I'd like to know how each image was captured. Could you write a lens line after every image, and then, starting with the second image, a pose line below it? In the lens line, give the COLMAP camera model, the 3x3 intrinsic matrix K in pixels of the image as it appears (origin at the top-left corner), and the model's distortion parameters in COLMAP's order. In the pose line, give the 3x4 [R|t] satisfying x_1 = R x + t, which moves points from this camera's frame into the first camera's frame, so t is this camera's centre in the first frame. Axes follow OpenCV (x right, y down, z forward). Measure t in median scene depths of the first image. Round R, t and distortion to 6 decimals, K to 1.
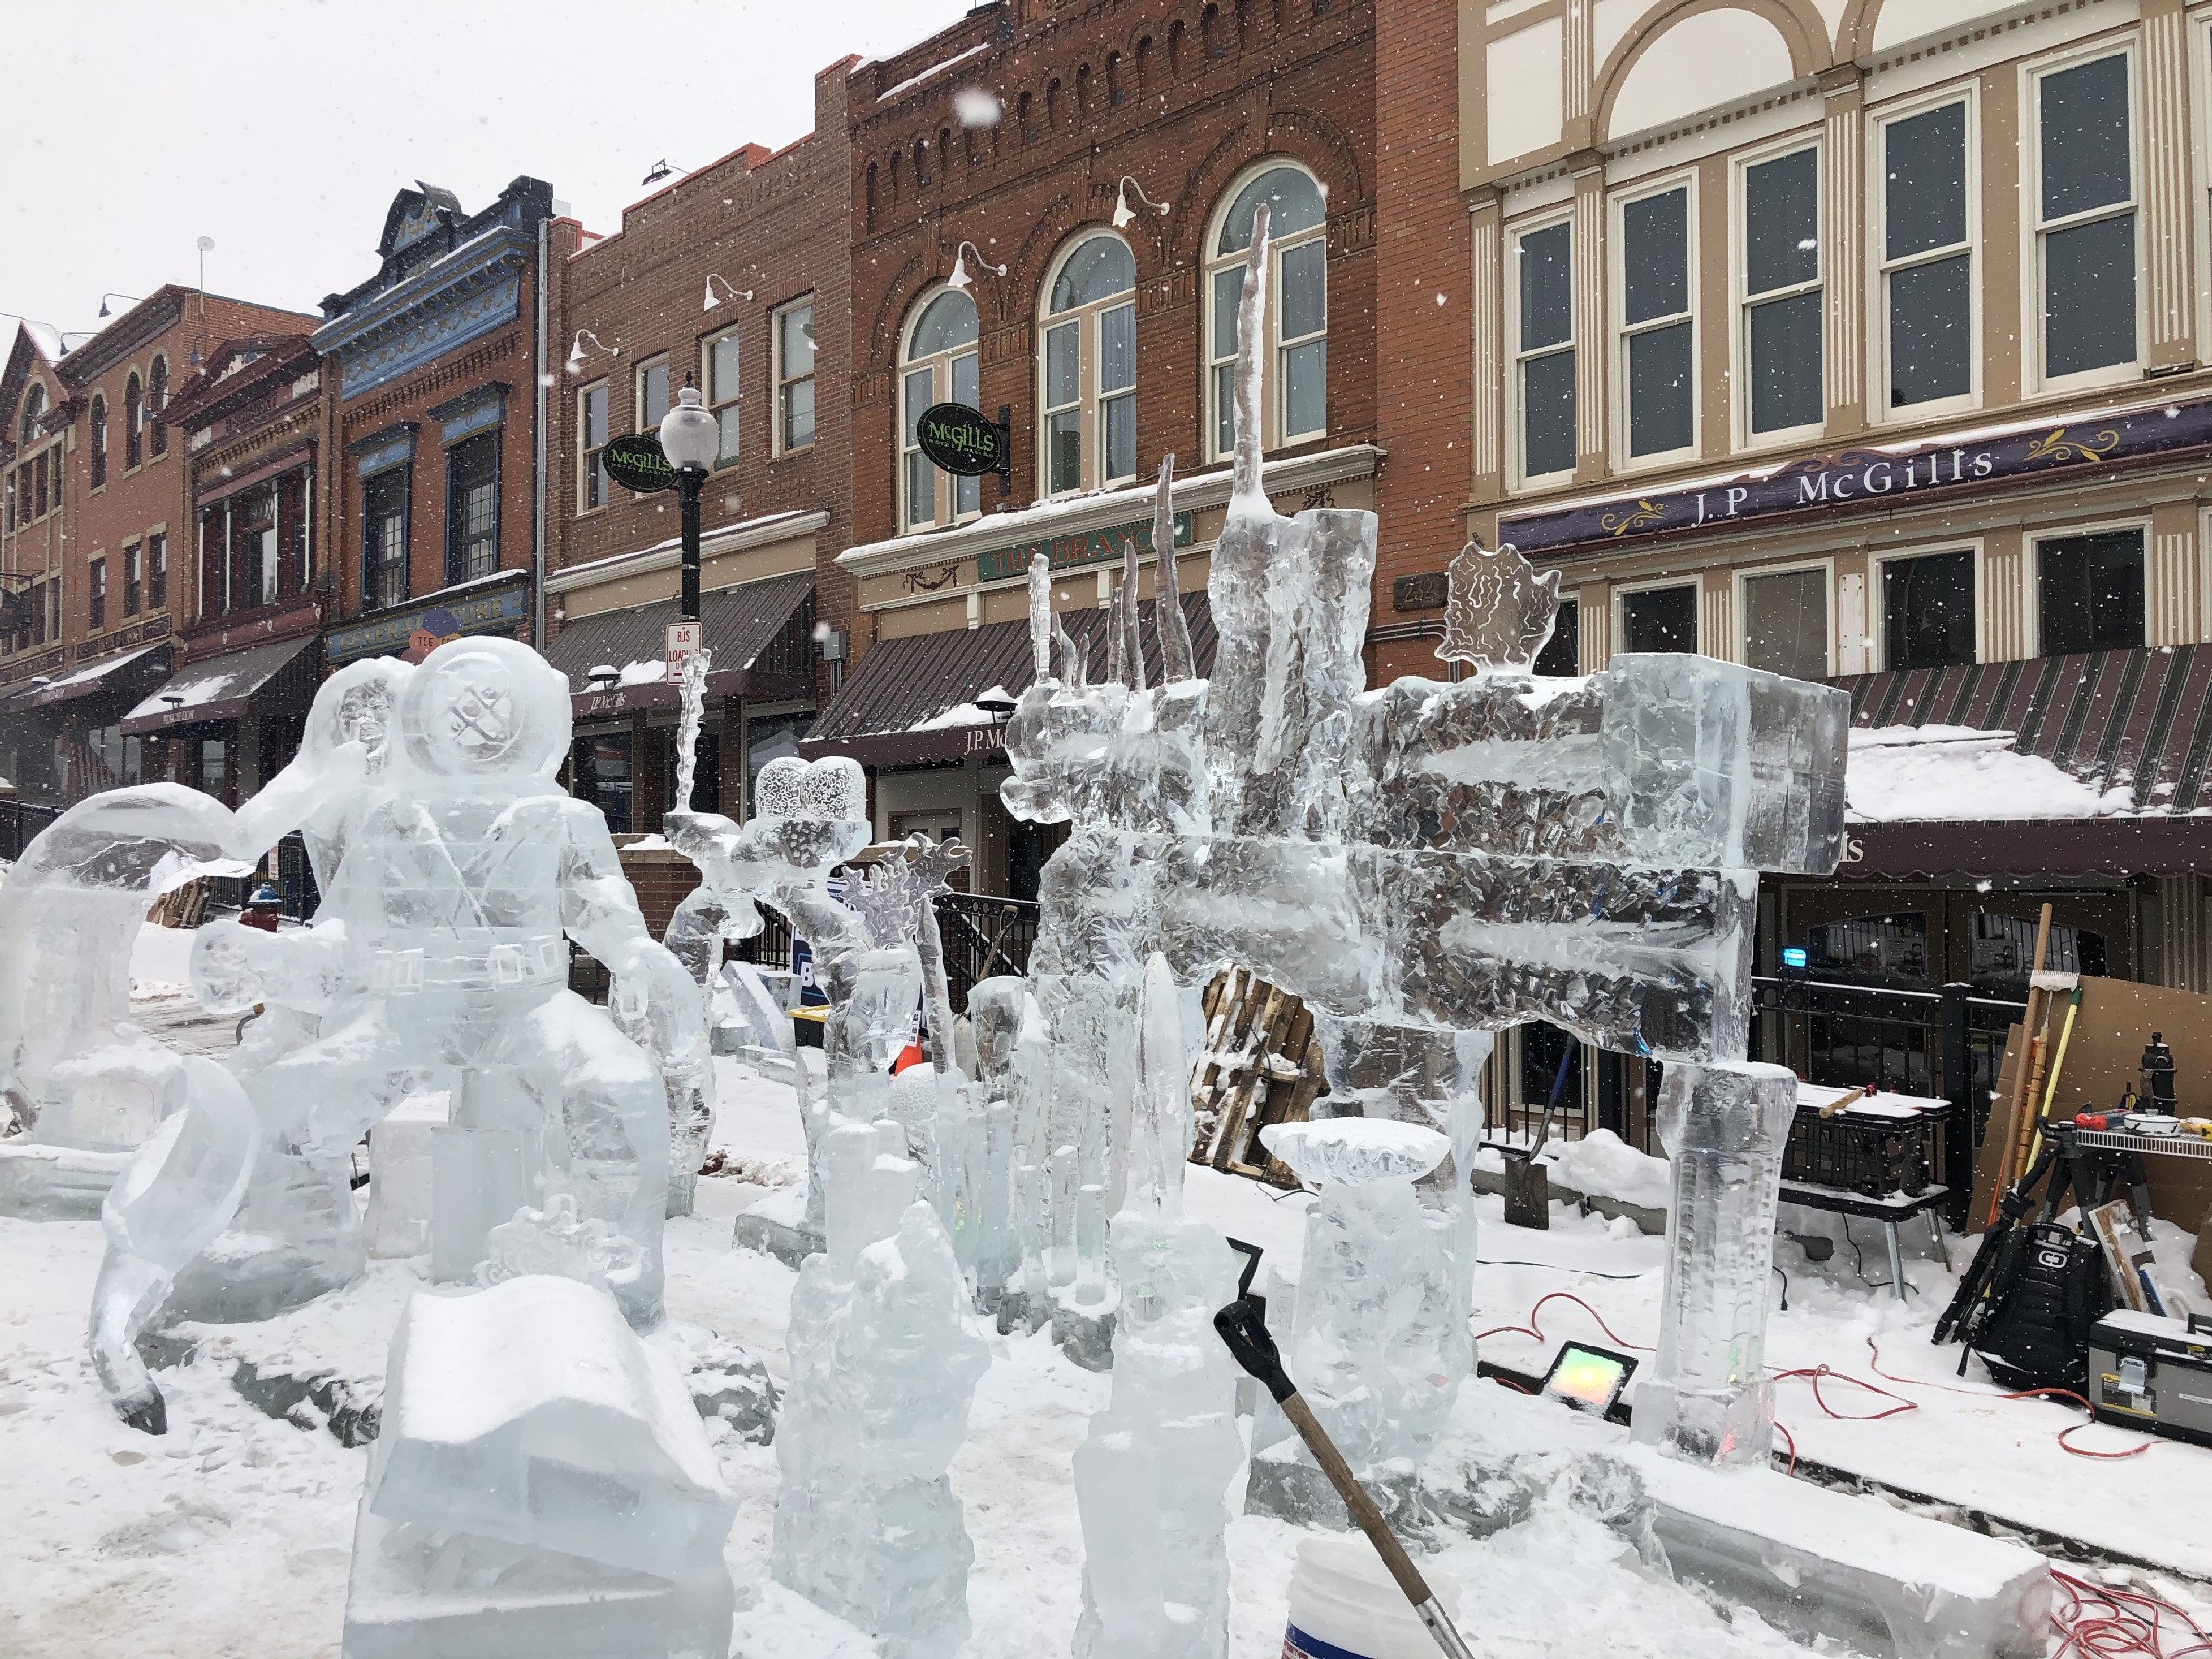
lens RADIAL K [[1803.0, 0, 1104.1], [0, 1803.0, 835.1], [0, 0, 1]] dist [0.010234, 0.005056]
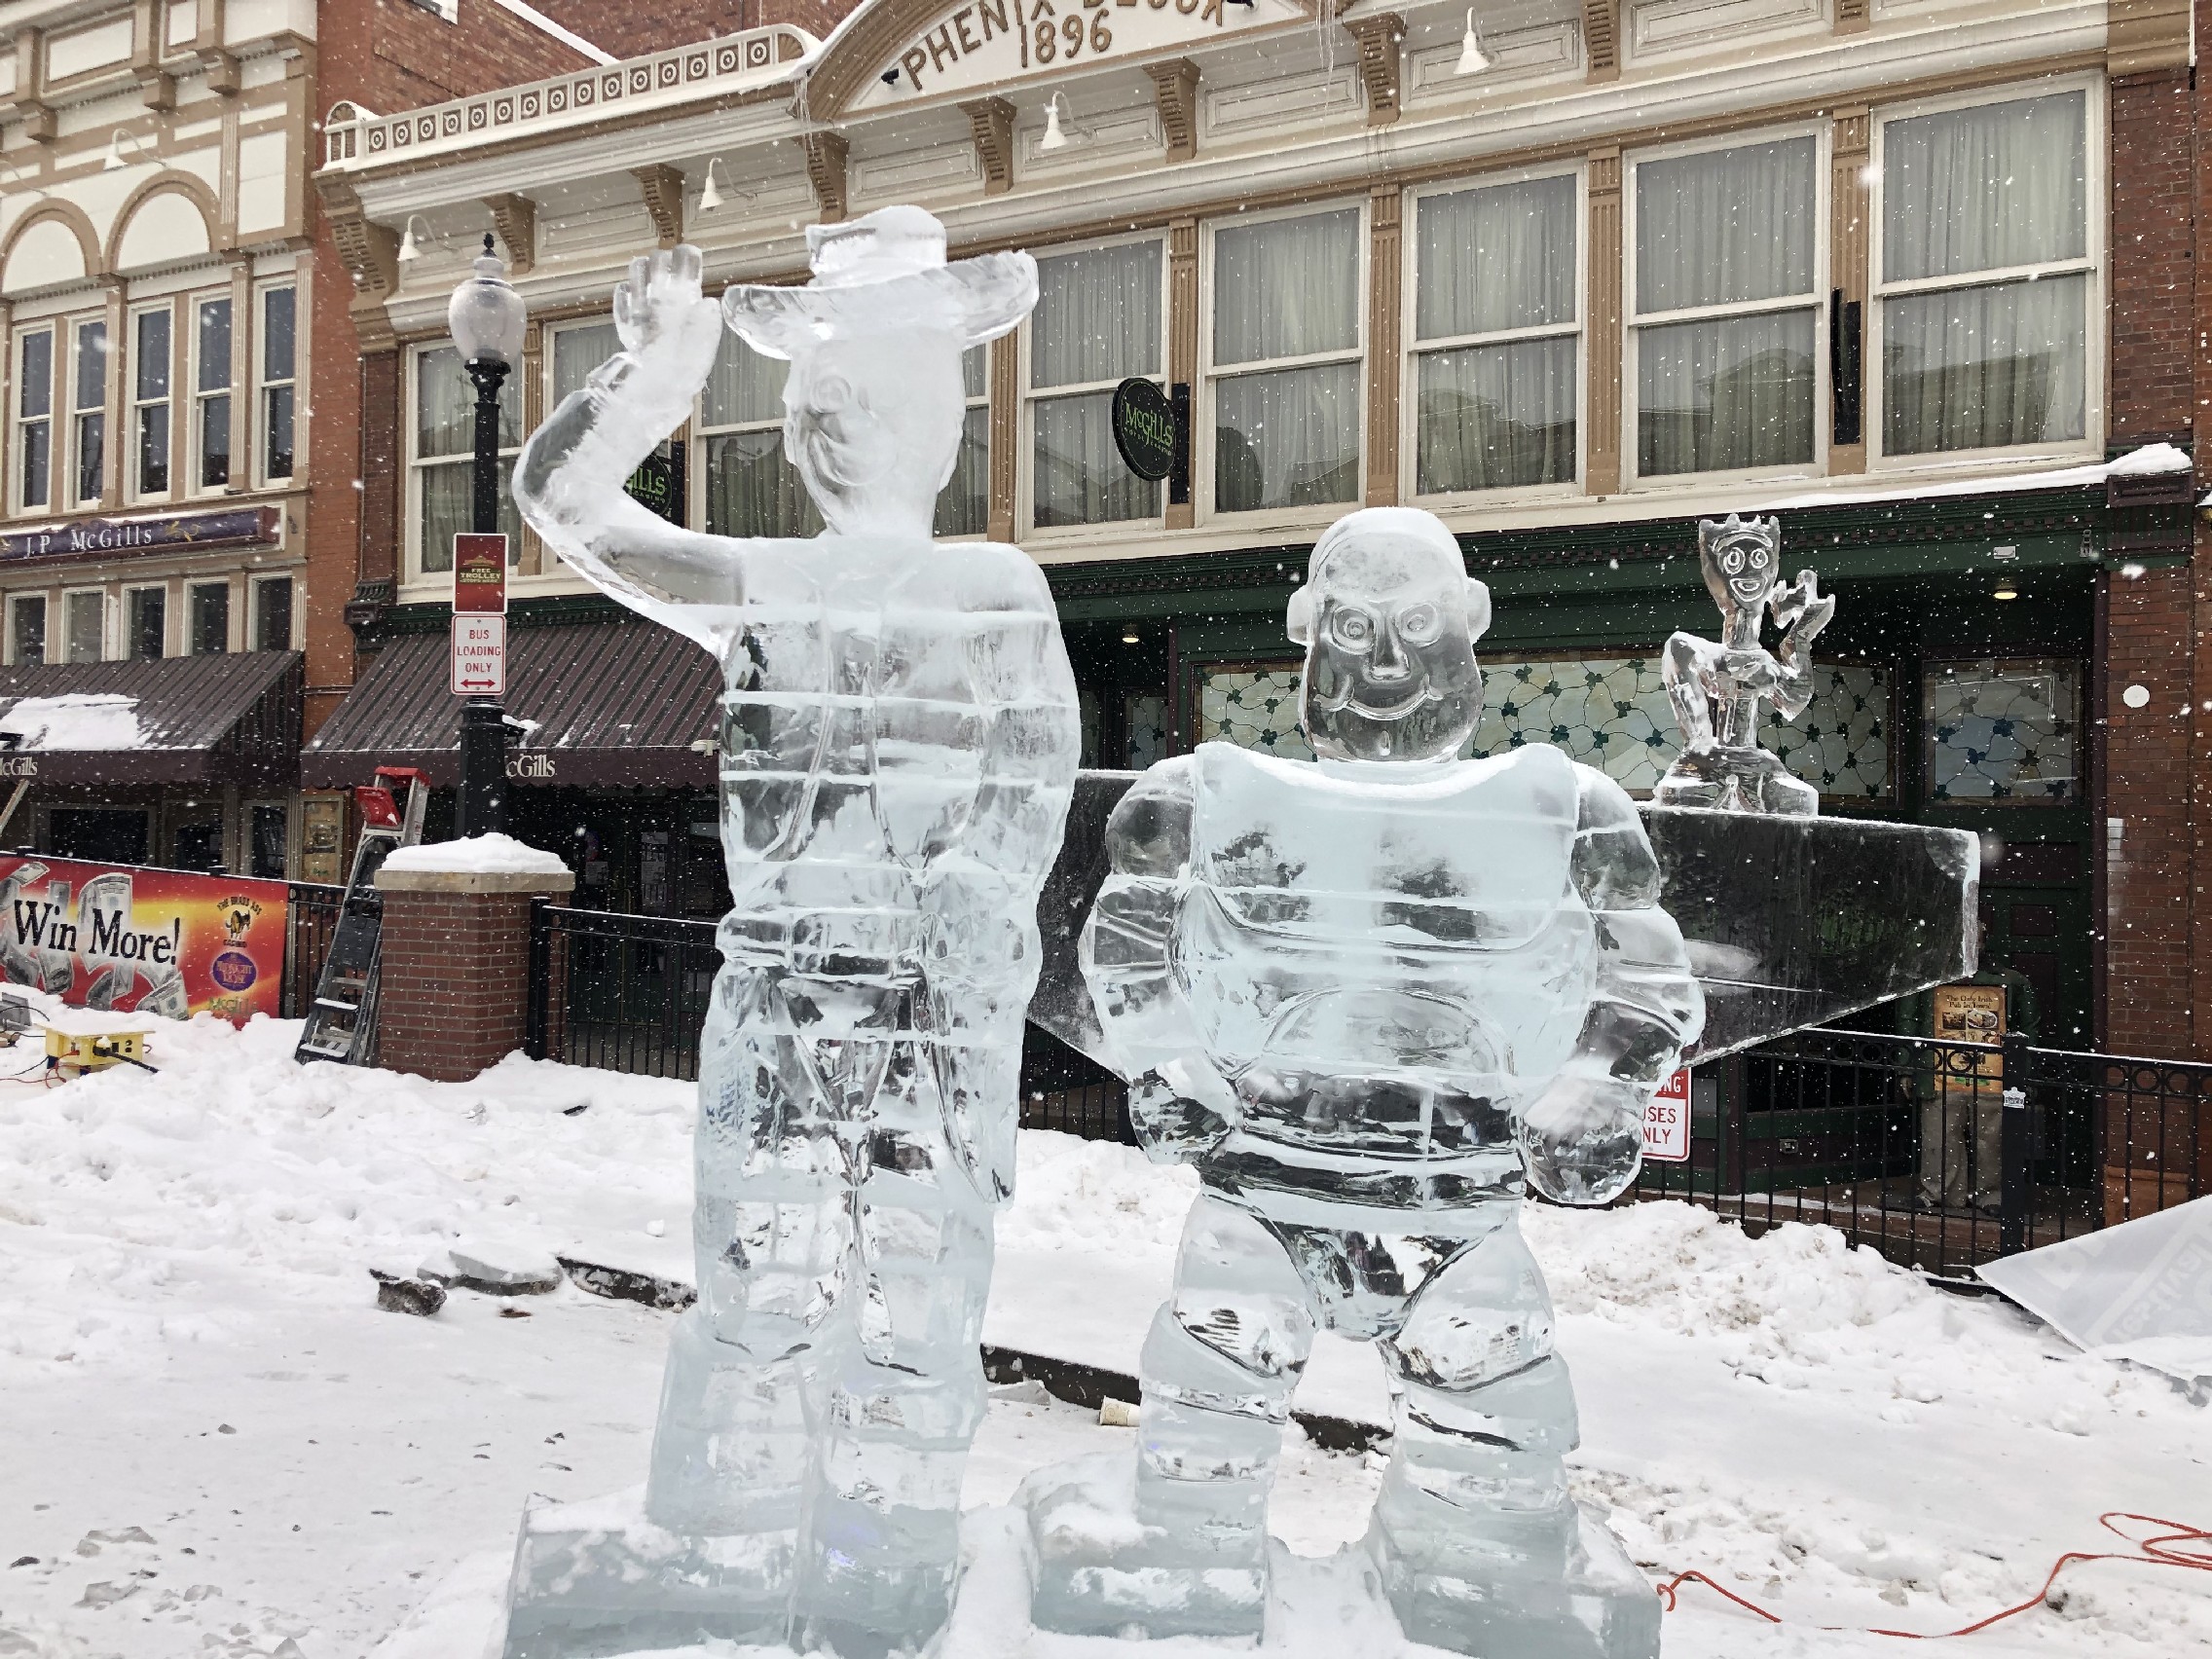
lens RADIAL K [[1803.0, 0, 1106.8], [0, 1803.0, 815.4], [0, 0, 1]] dist [0.010234, 0.005056]
pose [[0.949965, 0.006554, 0.312288, 0.708039], [-0.016936, 0.999390, 0.030544, -0.012891], [-0.311897, -0.034304, 0.949496, -0.758263]]
